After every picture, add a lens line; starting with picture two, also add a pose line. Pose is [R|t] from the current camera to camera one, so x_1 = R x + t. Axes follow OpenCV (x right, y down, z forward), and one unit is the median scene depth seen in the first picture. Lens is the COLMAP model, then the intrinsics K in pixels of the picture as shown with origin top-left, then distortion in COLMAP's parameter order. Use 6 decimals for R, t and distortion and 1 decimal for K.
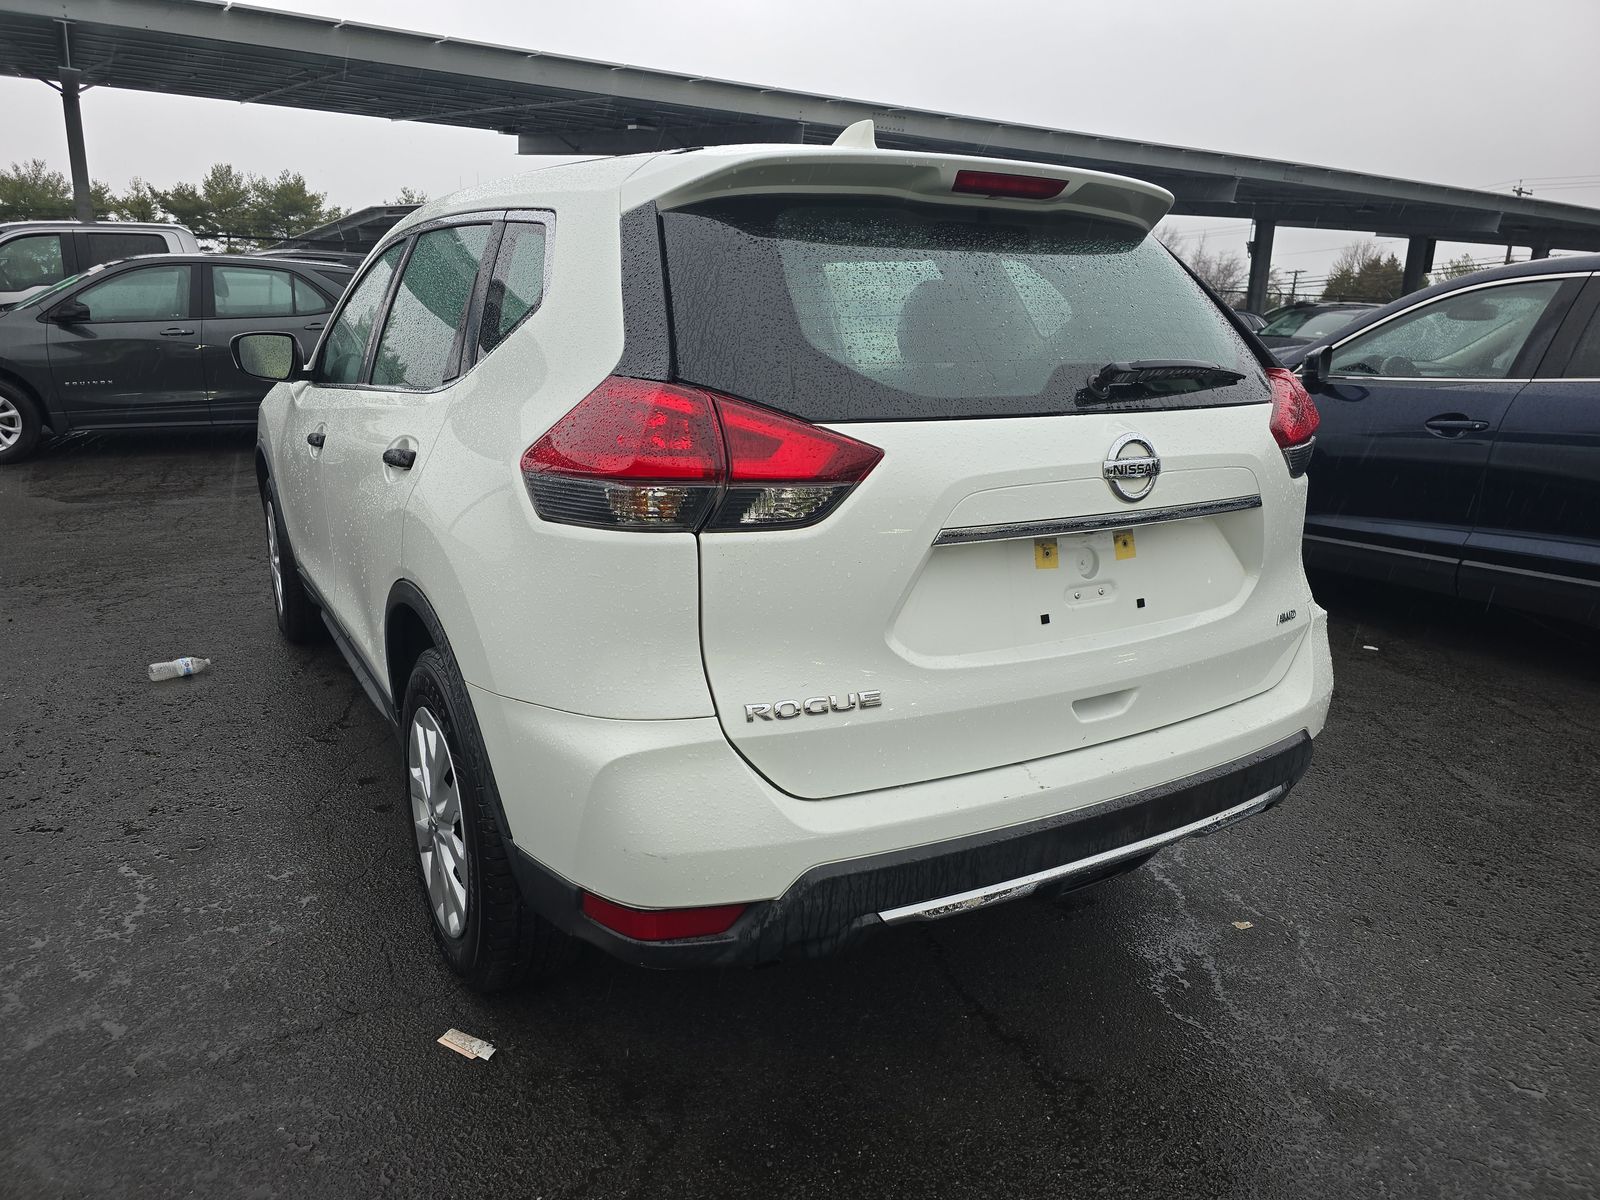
lens RADIAL K [[1110.4, 0, 800.0], [0, 1110.4, 600.0], [0, 0, 1]] dist [0.098363, -0.086170]
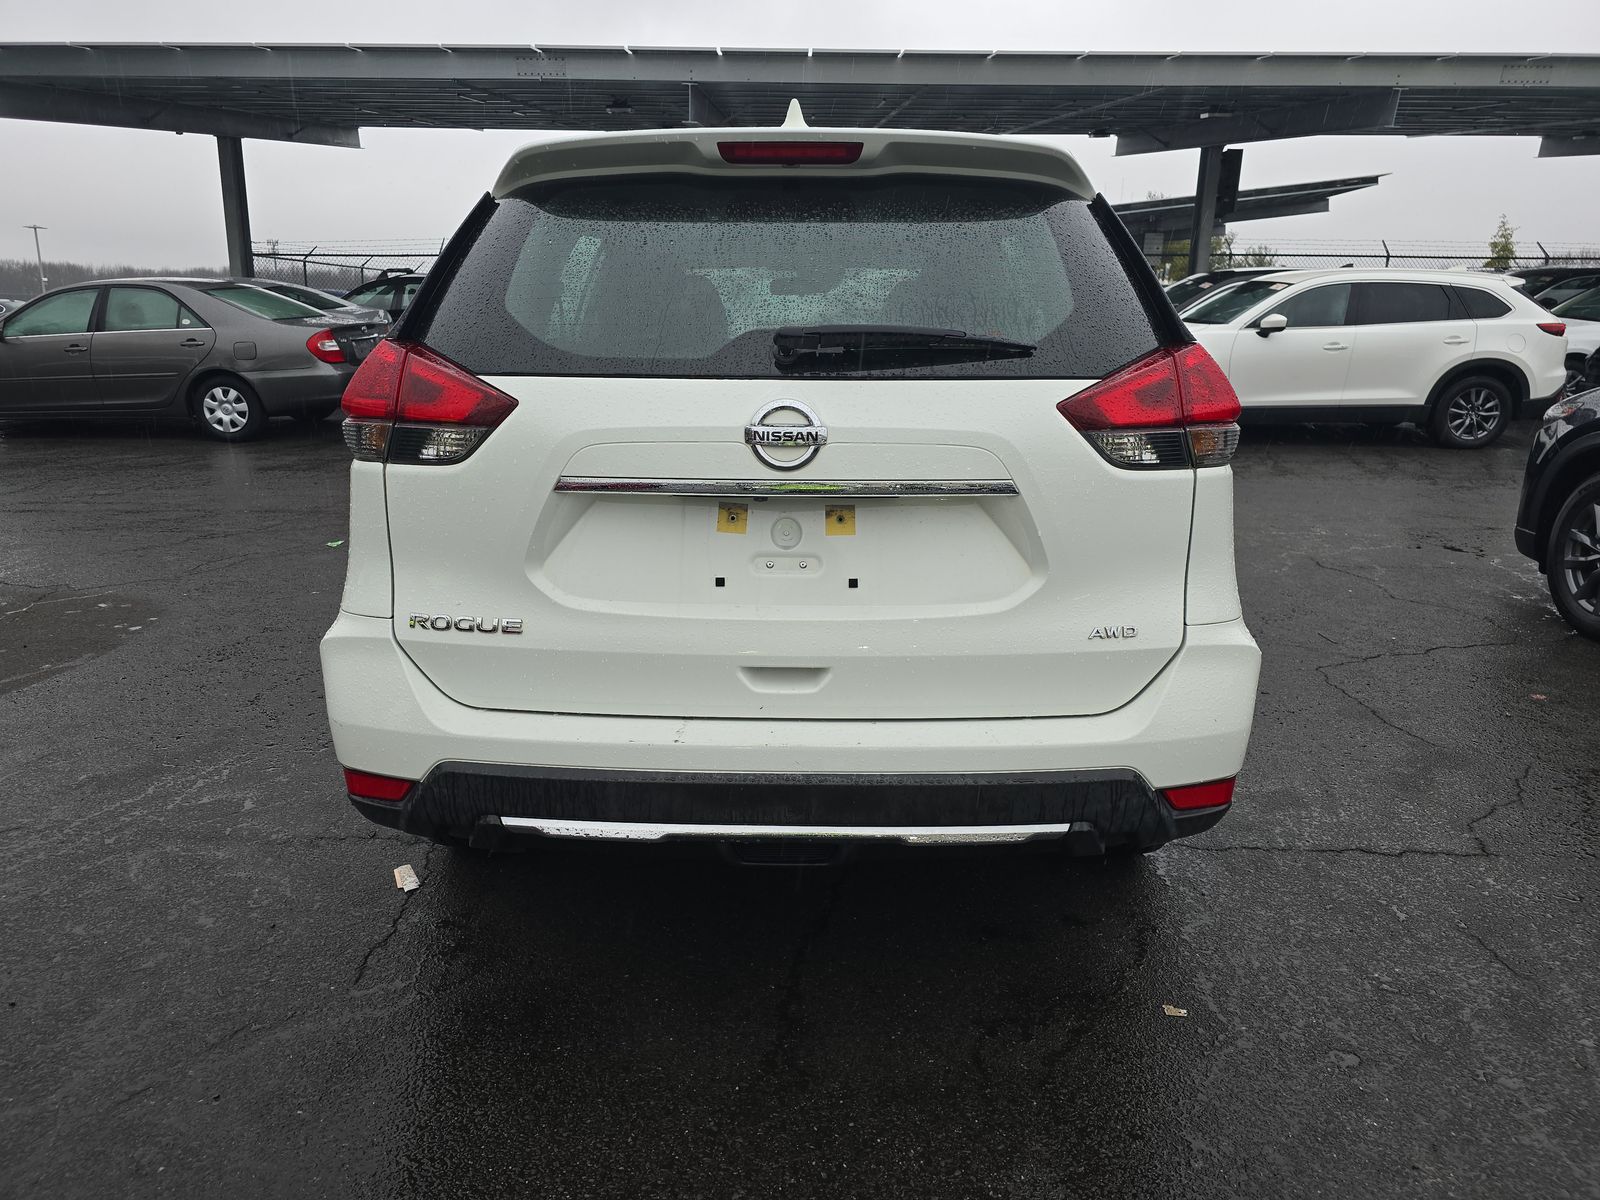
lens RADIAL K [[1097.1, 0, 800.0], [0, 1097.1, 600.0], [0, 0, 1]] dist [0.045869, -0.032524]
pose [[0.842582, 0.128208, -0.523085, 0.837597], [-0.126990, 0.991161, 0.038379, -0.014732], [0.523382, 0.034089, 0.851416, 0.201616]]
